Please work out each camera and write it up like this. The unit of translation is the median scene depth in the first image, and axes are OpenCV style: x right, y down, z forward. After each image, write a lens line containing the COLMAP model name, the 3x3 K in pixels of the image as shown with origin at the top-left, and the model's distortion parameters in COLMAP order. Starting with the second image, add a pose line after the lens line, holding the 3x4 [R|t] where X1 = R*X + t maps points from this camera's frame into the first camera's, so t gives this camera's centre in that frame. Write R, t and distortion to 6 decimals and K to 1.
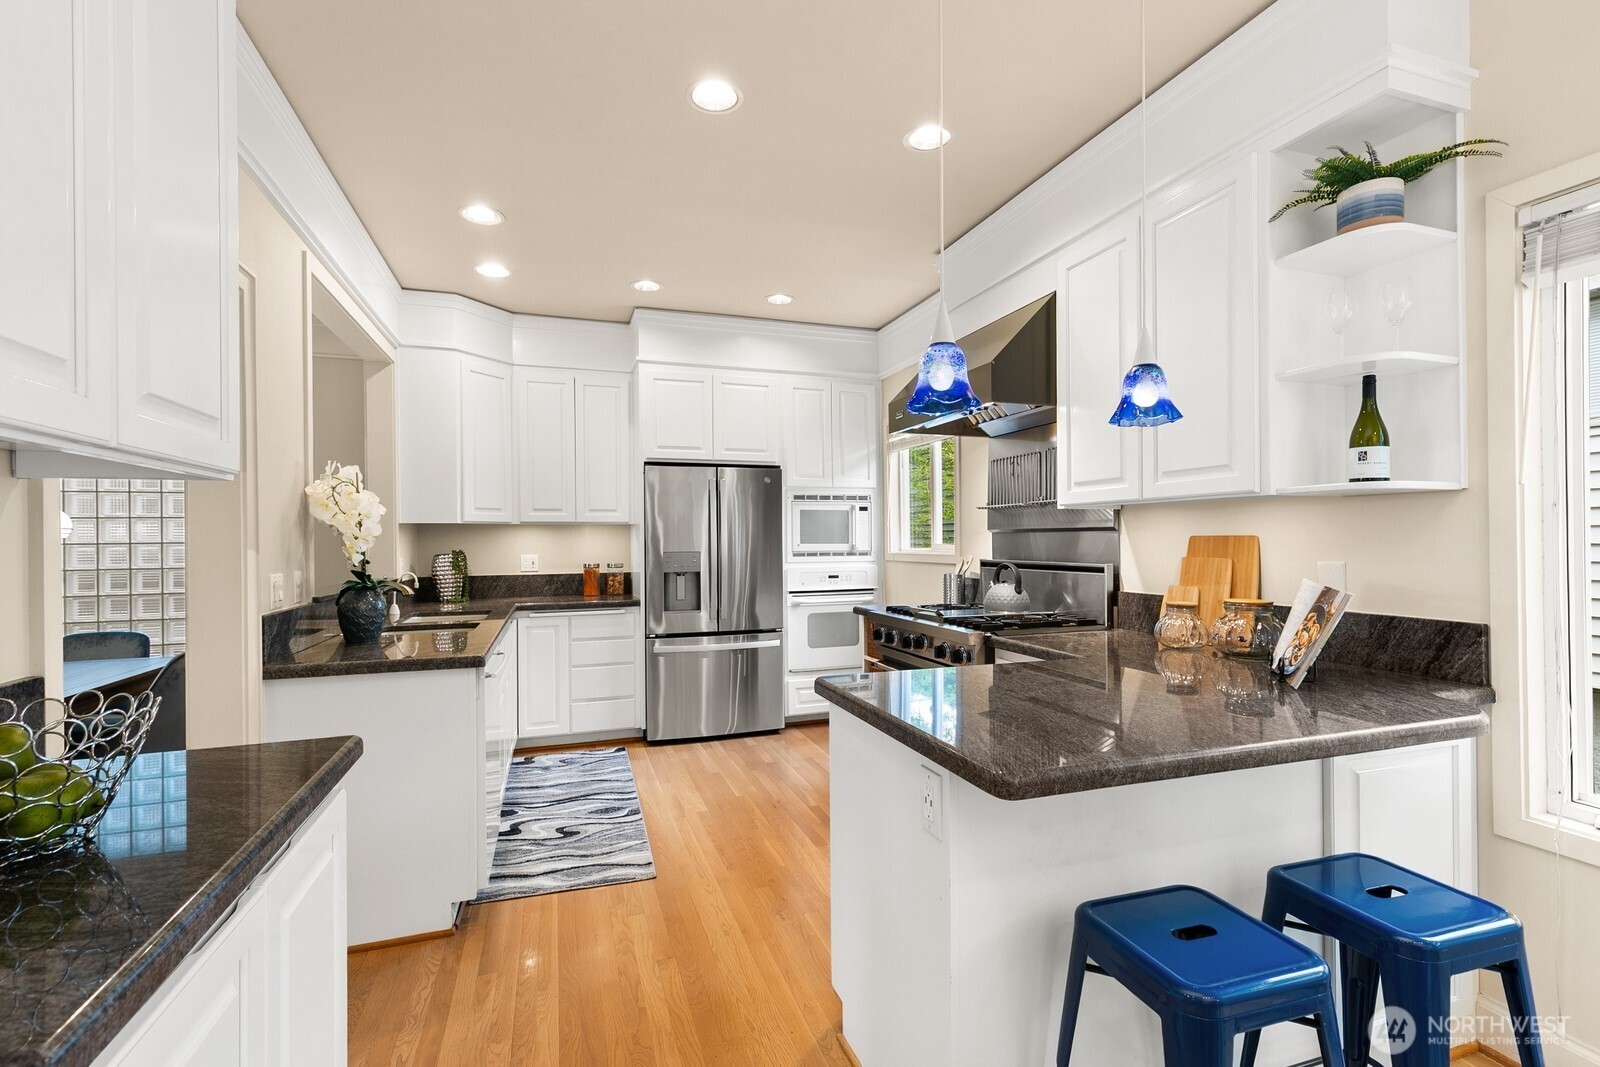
lens RADIAL K [[726.8, 0, 799.2], [0, 726.8, 537.3], [0, 0, 1]] dist [0.016702, -0.002596]
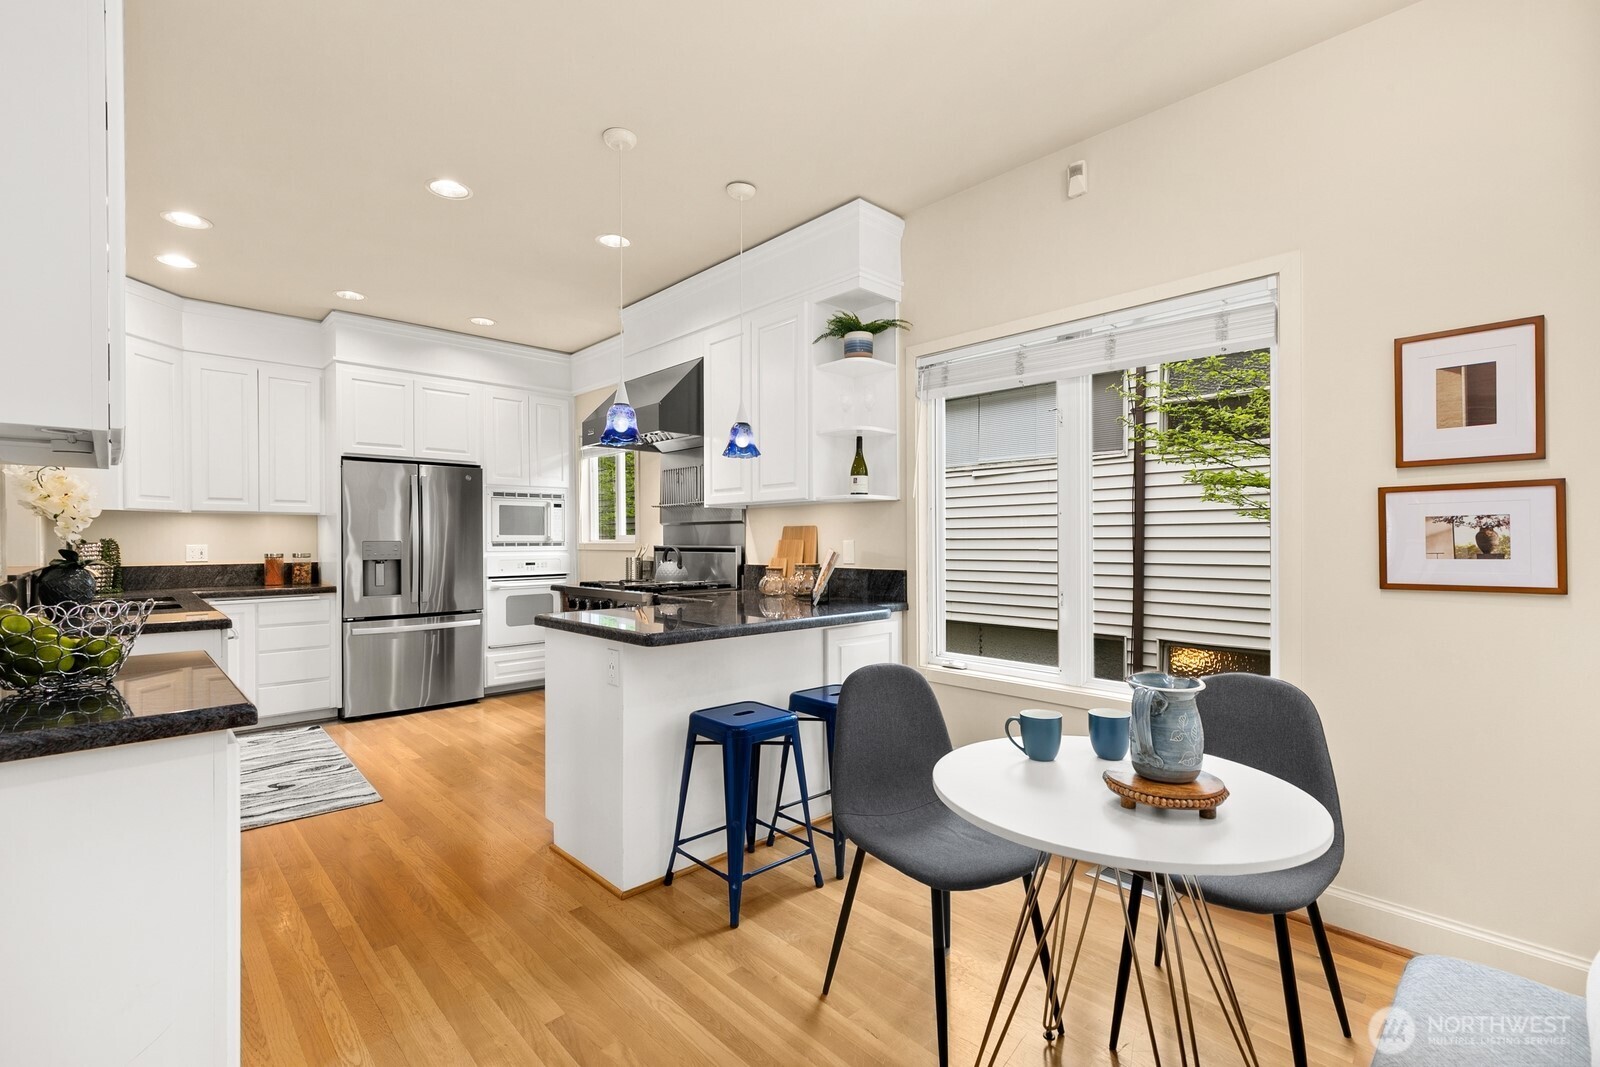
lens RADIAL K [[726.8, 0, 802.8], [0, 726.8, 535.3], [0, 0, 1]] dist [0.016702, -0.002596]
pose [[0.909720, 0.006724, 0.415168, -0.049952], [-0.004252, 0.999967, -0.006878, 0.018995], [-0.415201, 0.004492, 0.909719, -0.295326]]
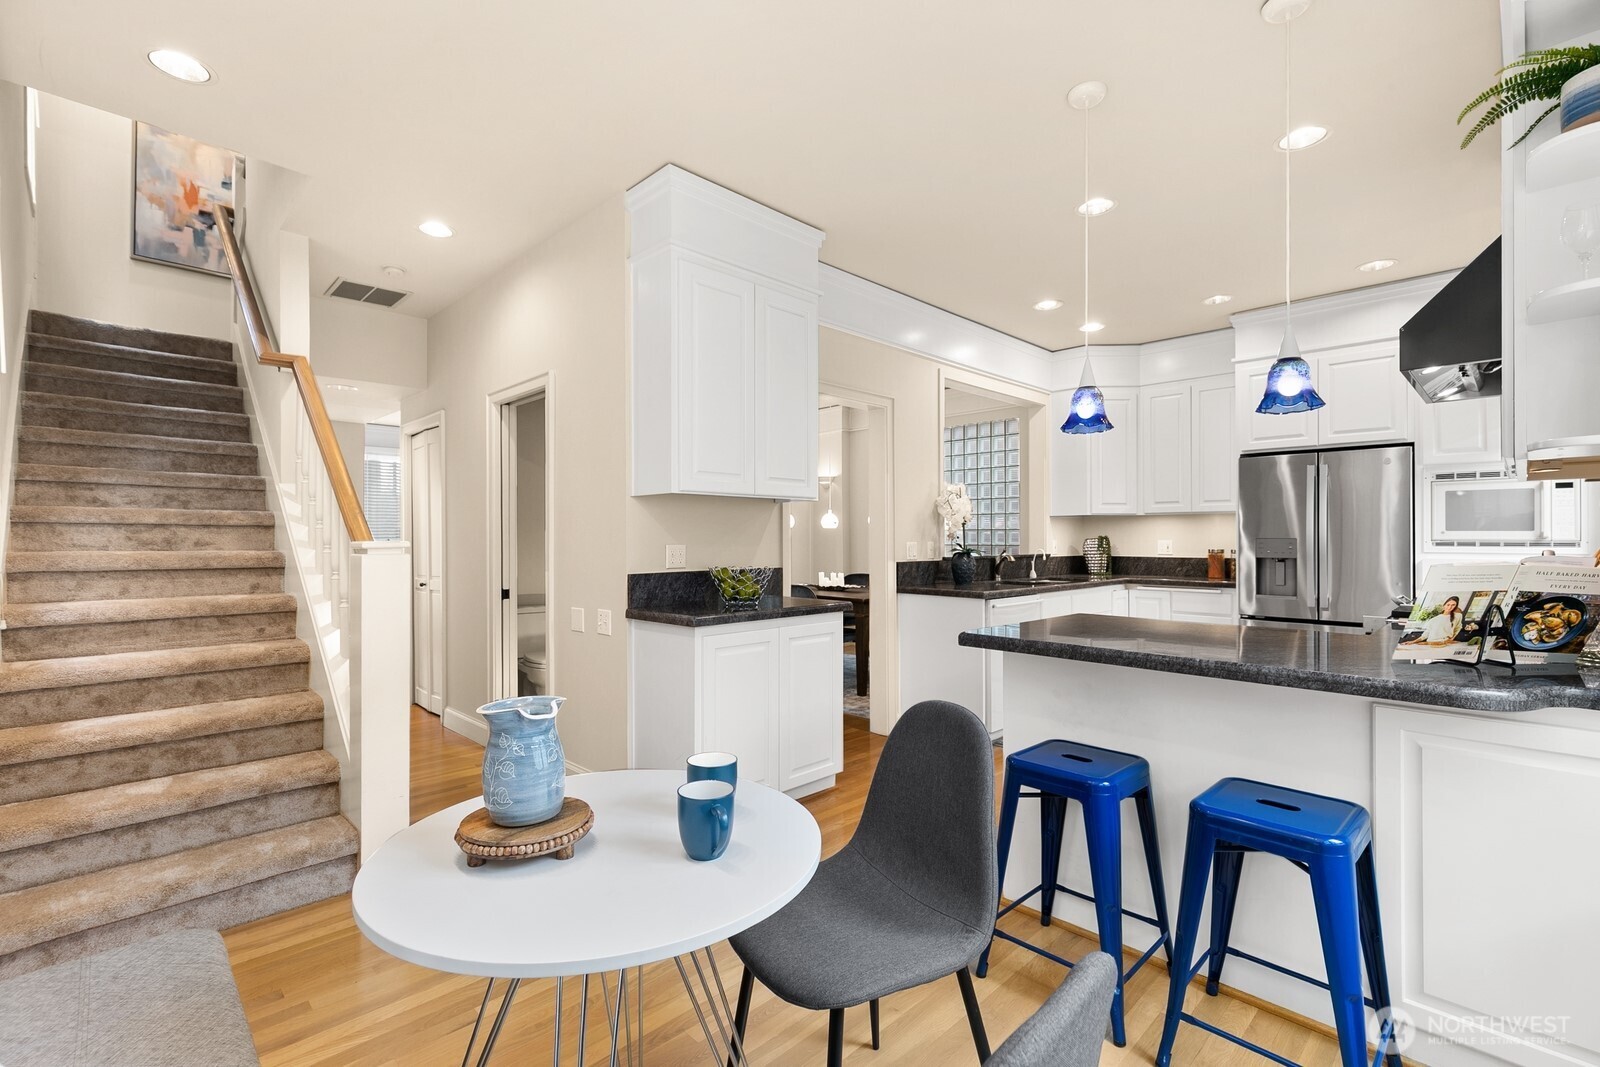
lens RADIAL K [[726.8, 0, 789.2], [0, 726.8, 527.7], [0, 0, 1]] dist [0.016702, -0.002596]
pose [[0.419595, -0.004900, -0.907698, 0.576127], [-0.002564, 0.999975, -0.006584, 0.015828], [0.907708, 0.005090, 0.419572, -0.073636]]
